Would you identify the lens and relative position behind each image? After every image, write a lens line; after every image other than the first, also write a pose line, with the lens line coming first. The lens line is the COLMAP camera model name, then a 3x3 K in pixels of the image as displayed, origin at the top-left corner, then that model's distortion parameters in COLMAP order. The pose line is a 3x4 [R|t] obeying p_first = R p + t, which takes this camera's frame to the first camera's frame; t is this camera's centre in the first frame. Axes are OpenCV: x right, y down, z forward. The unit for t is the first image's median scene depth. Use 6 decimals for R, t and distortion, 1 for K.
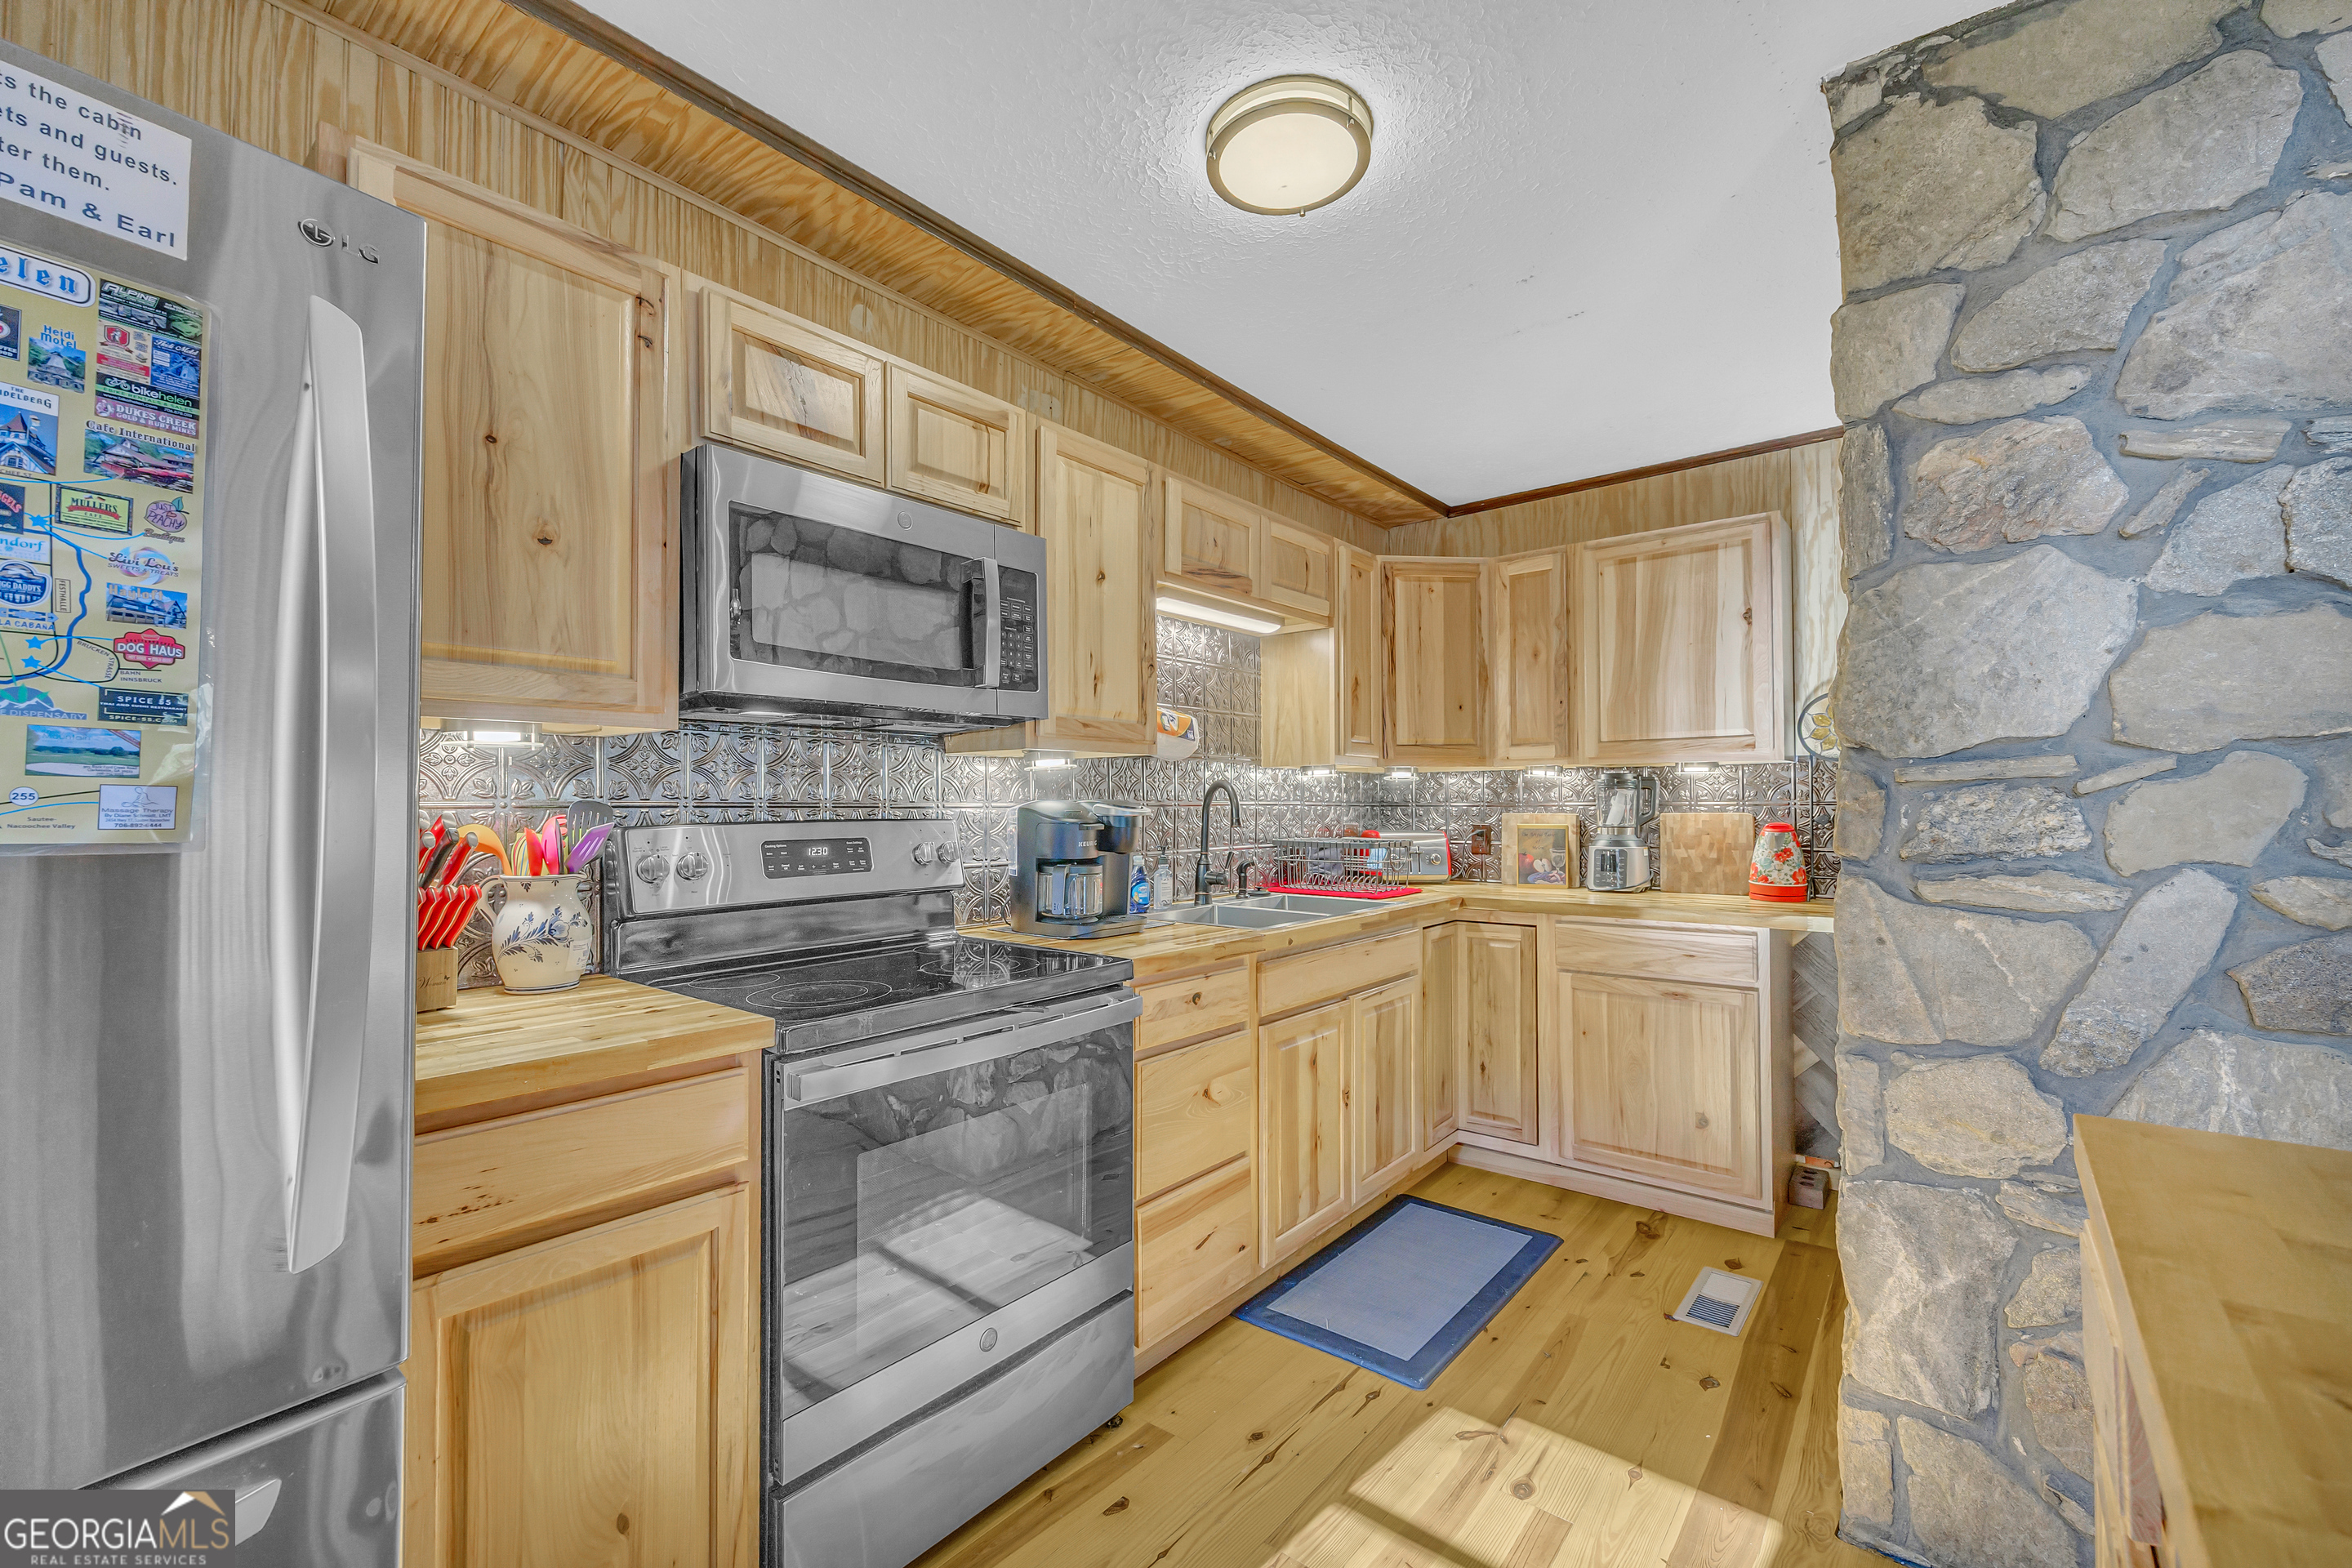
lens RADIAL K [[954.6, 0, 1188.7], [0, 954.6, 792.2], [0, 0, 1]] dist [-0.001688, -0.000028]
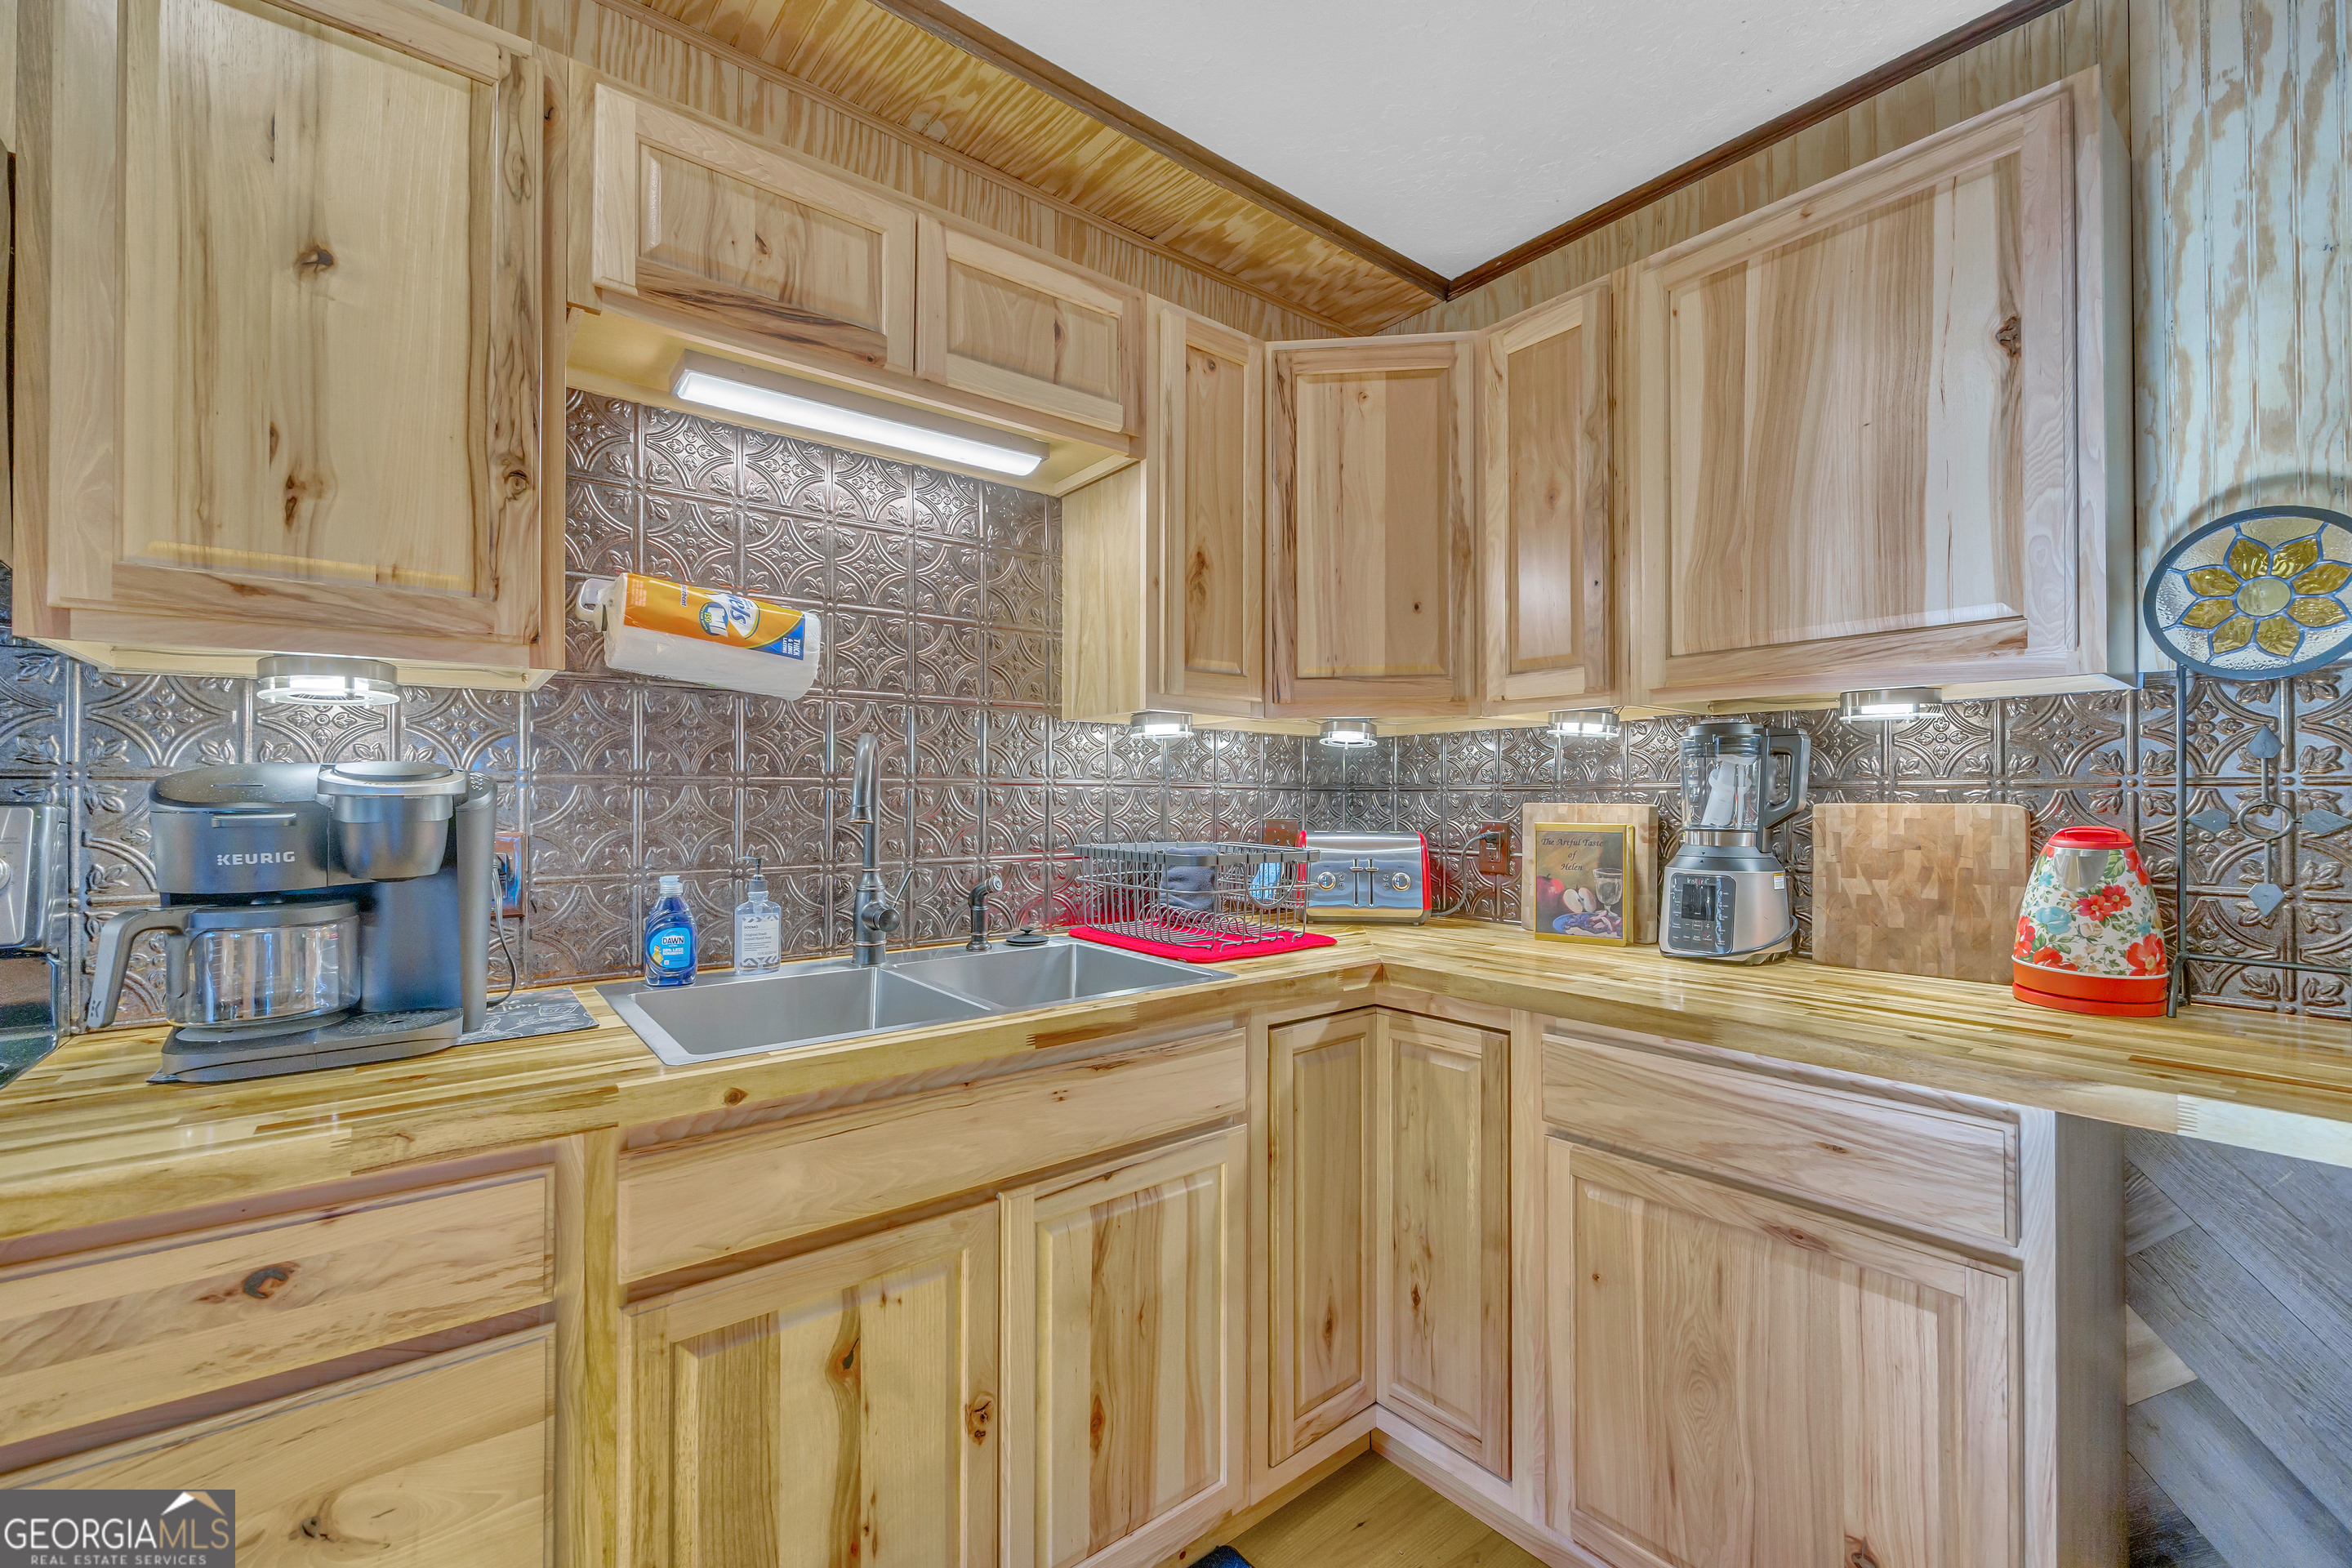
lens RADIAL K [[970.5, 0, 1193.9], [0, 970.5, 791.3], [0, 0, 1]] dist [-0.002148, -0.000248]
pose [[0.980122, 0.003867, -0.198357, 0.293501], [-0.002417, 0.999969, 0.007550, 0.013365], [0.198380, -0.006920, 0.980101, 0.467855]]
